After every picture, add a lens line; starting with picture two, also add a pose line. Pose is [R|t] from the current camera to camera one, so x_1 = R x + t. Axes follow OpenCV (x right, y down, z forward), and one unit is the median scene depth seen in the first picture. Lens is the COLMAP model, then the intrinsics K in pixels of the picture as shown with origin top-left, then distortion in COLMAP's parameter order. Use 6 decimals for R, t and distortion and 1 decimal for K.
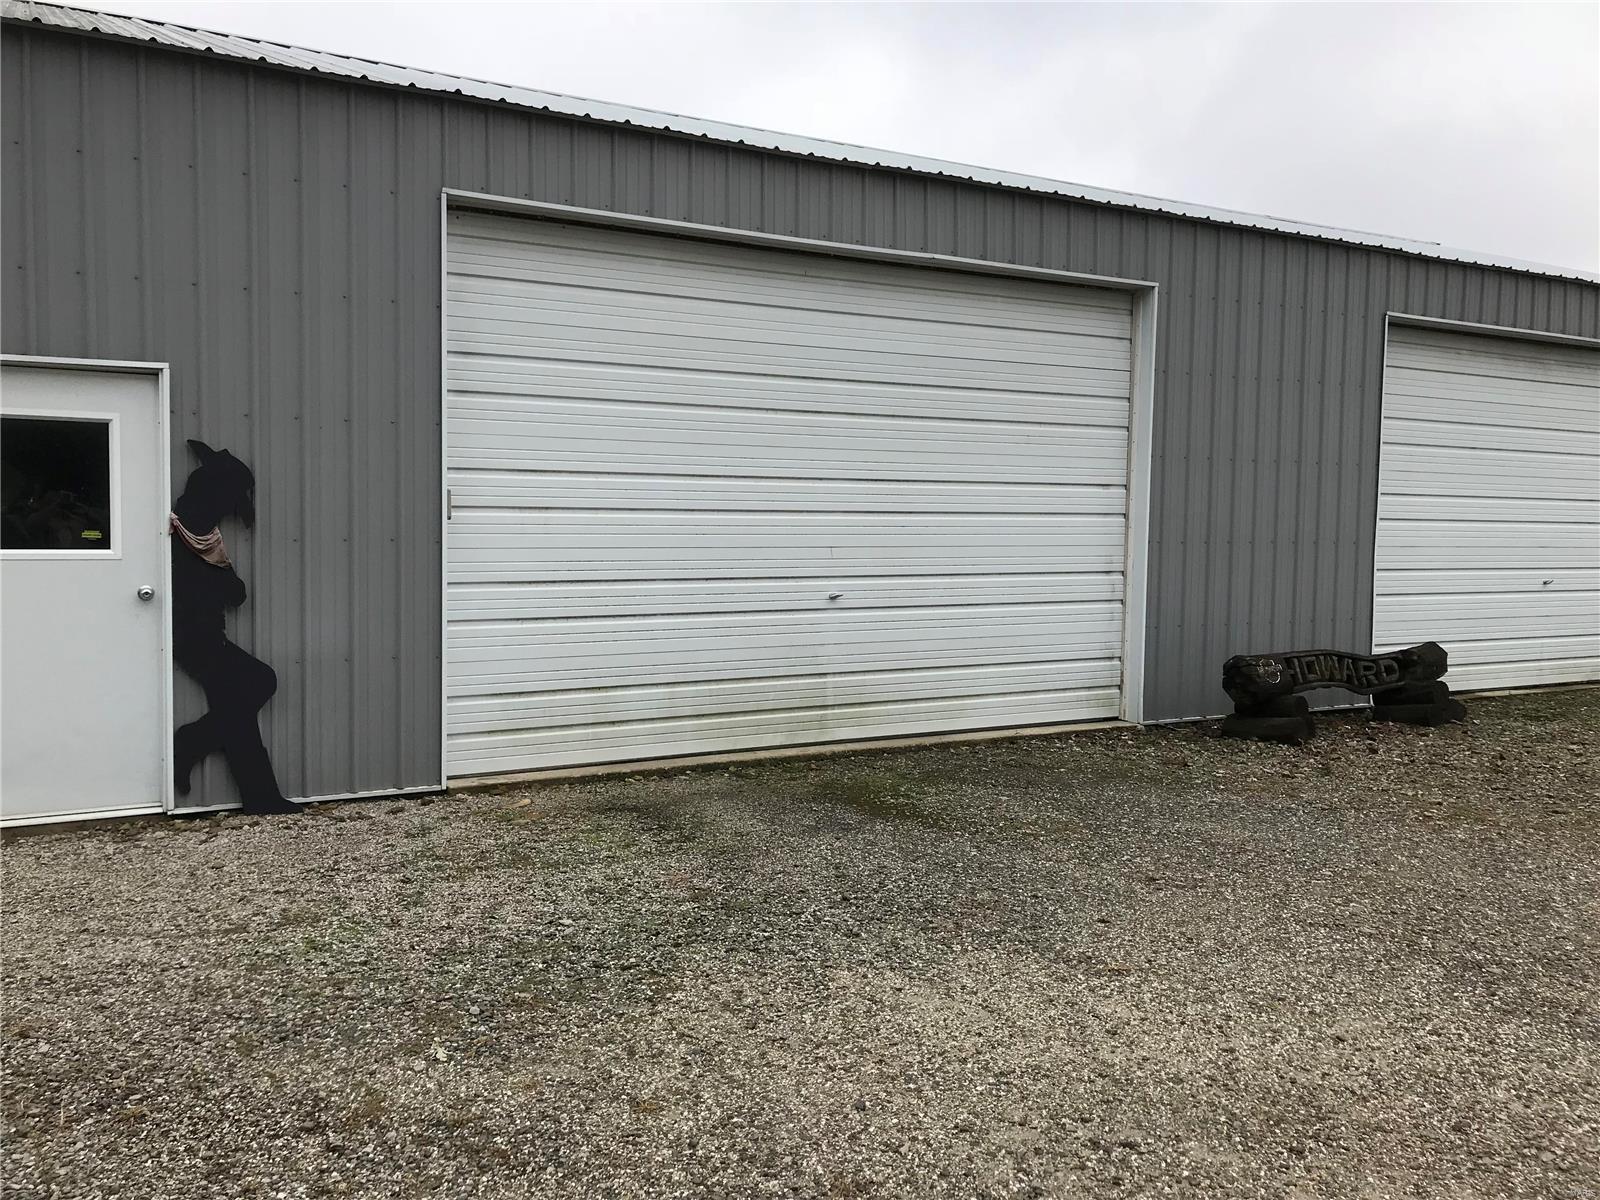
lens RADIAL K [[1362.5, 0, 800.0], [0, 1362.5, 600.0], [0, 0, 1]] dist [0.073038, -0.001467]
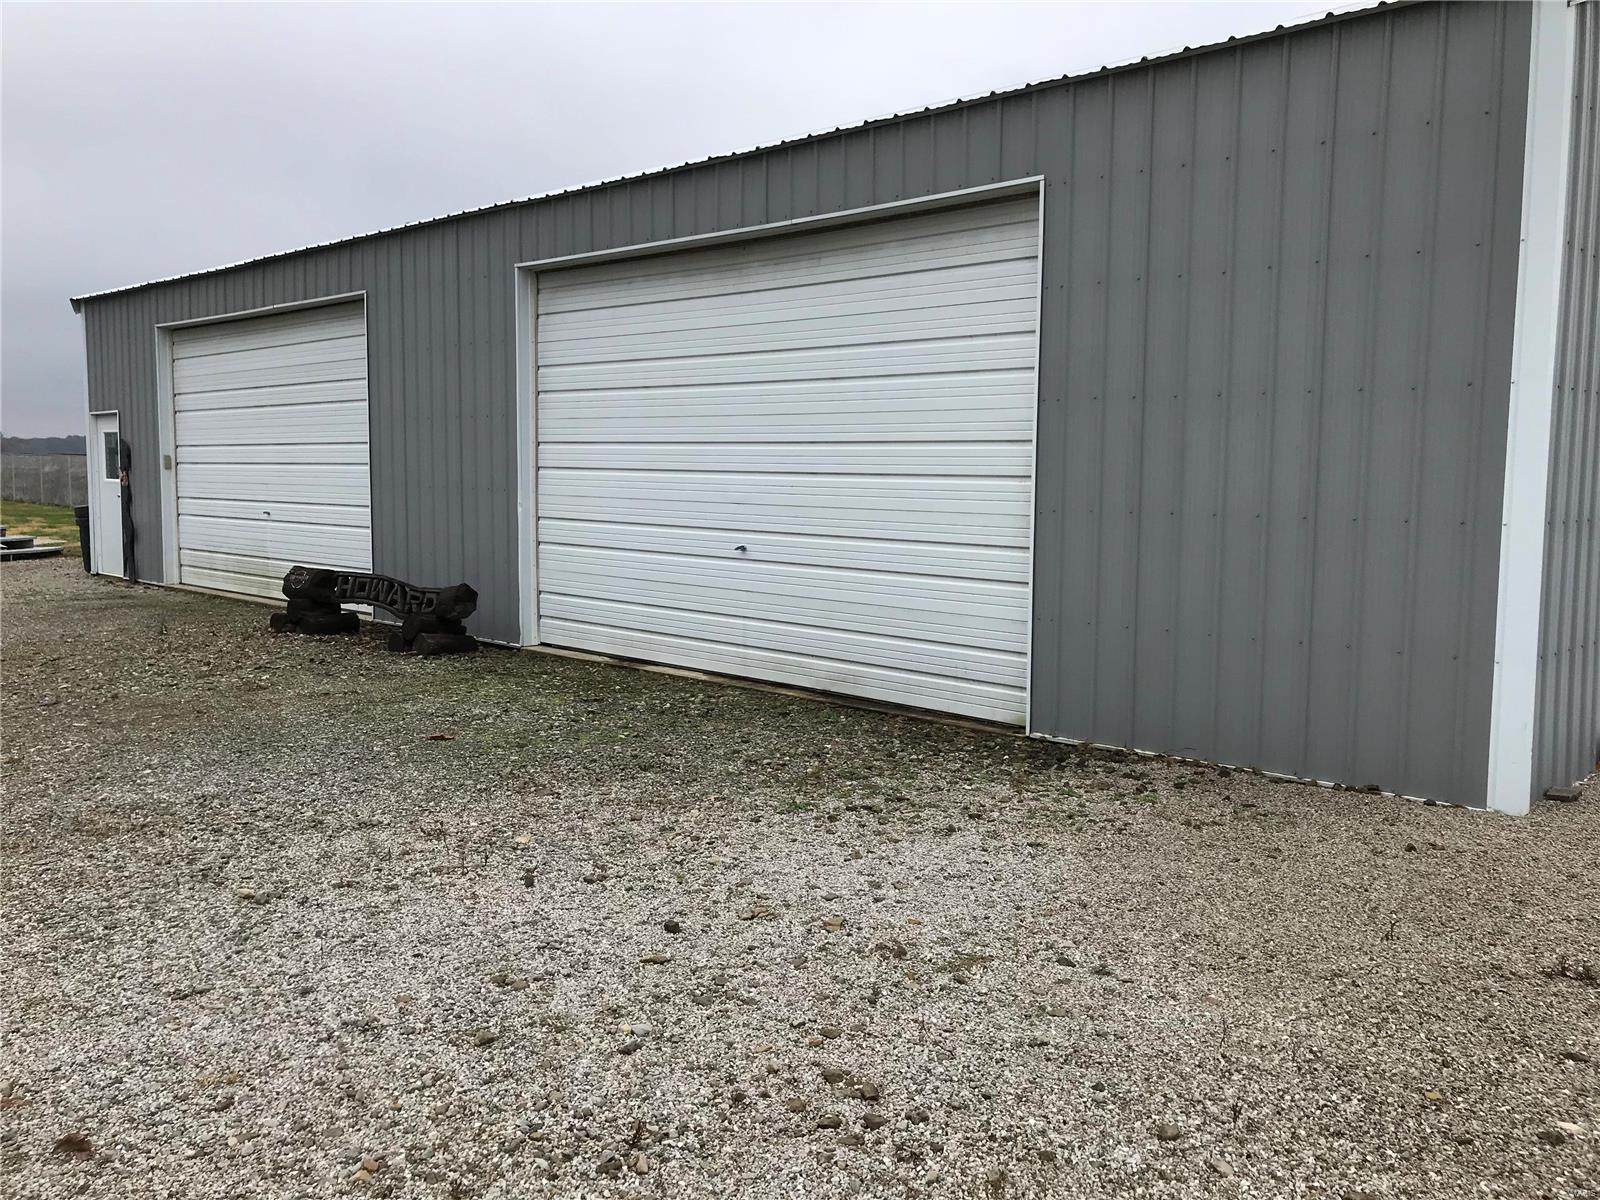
lens RADIAL K [[1362.5, 0, 800.0], [0, 1362.5, 600.0], [0, 0, 1]] dist [0.073038, -0.001467]
pose [[0.231156, 0.089341, -0.968806, 1.984510], [-0.057015, 0.995307, 0.078182, -0.070145], [0.971245, 0.037164, 0.235165, 1.305243]]
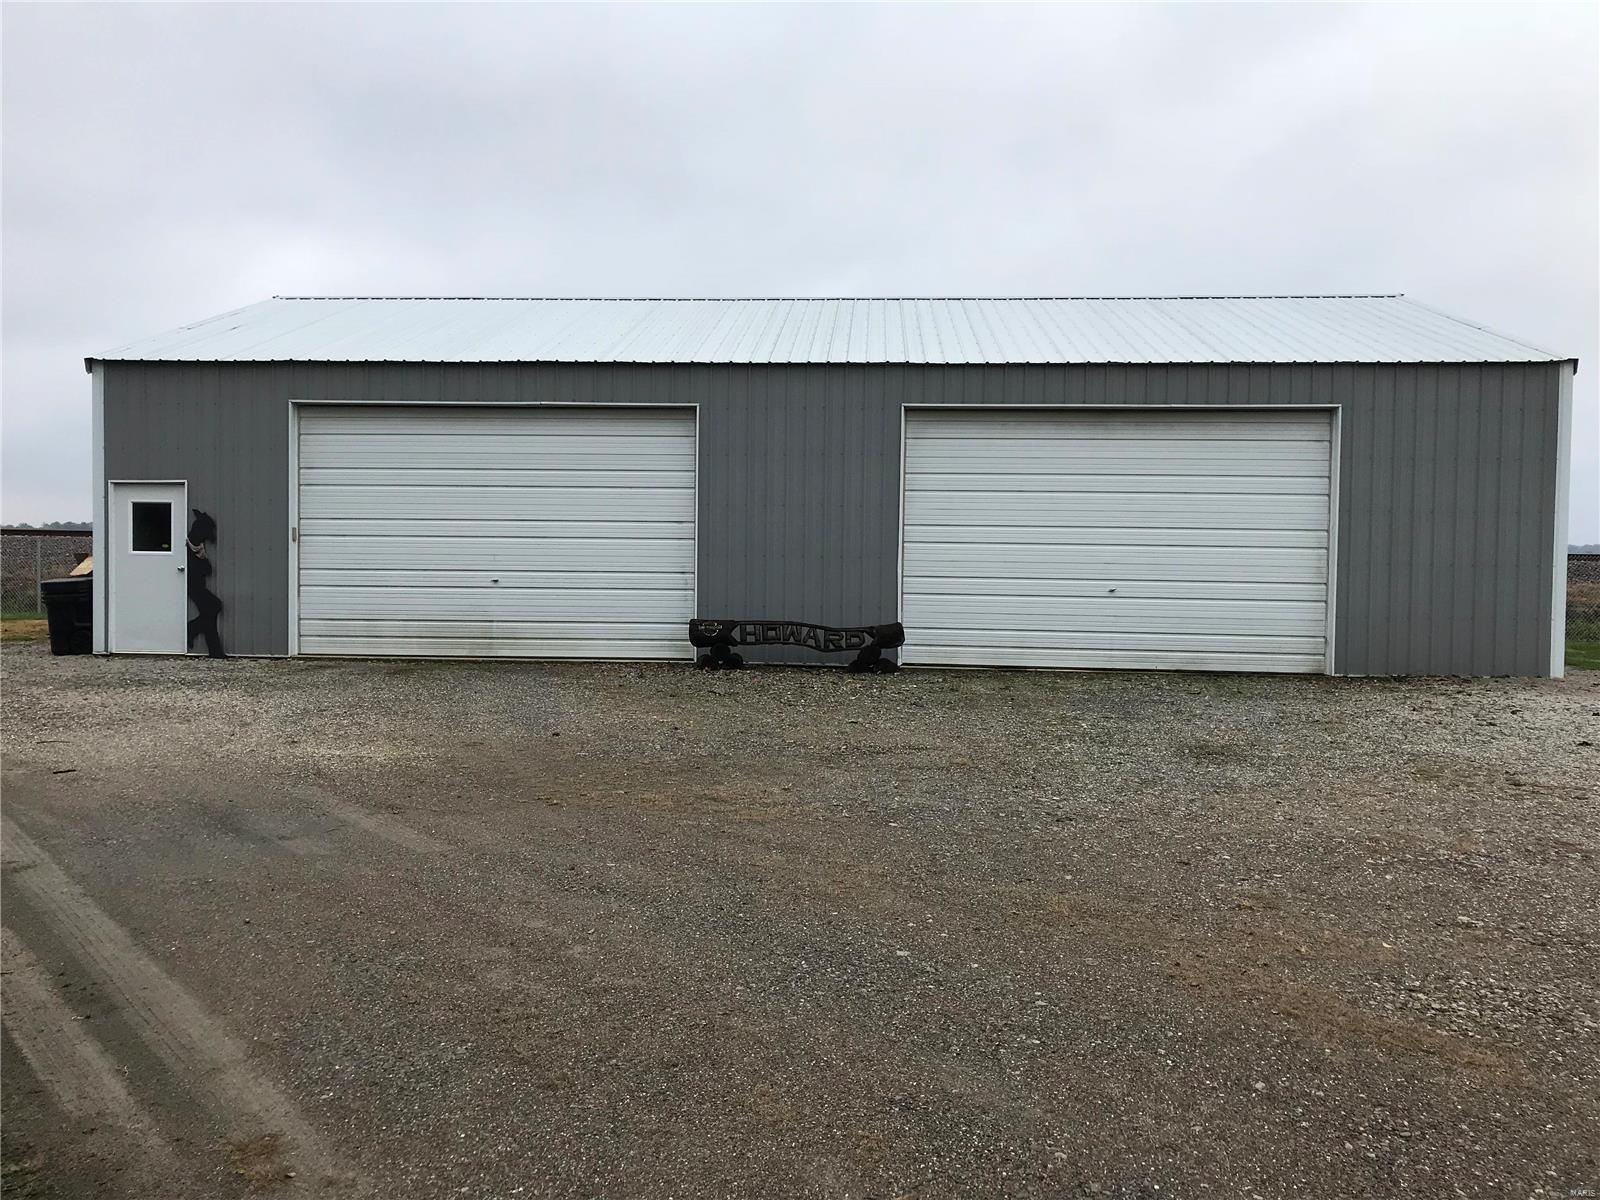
lens RADIAL K [[1362.5, 0, 800.0], [0, 1362.5, 600.0], [0, 0, 1]] dist [0.073038, -0.001467]
pose [[0.811686, 0.012032, -0.583970, 1.614532], [-0.038026, 0.998755, -0.032277, 0.076031], [0.582855, 0.048405, 0.811134, -0.341371]]
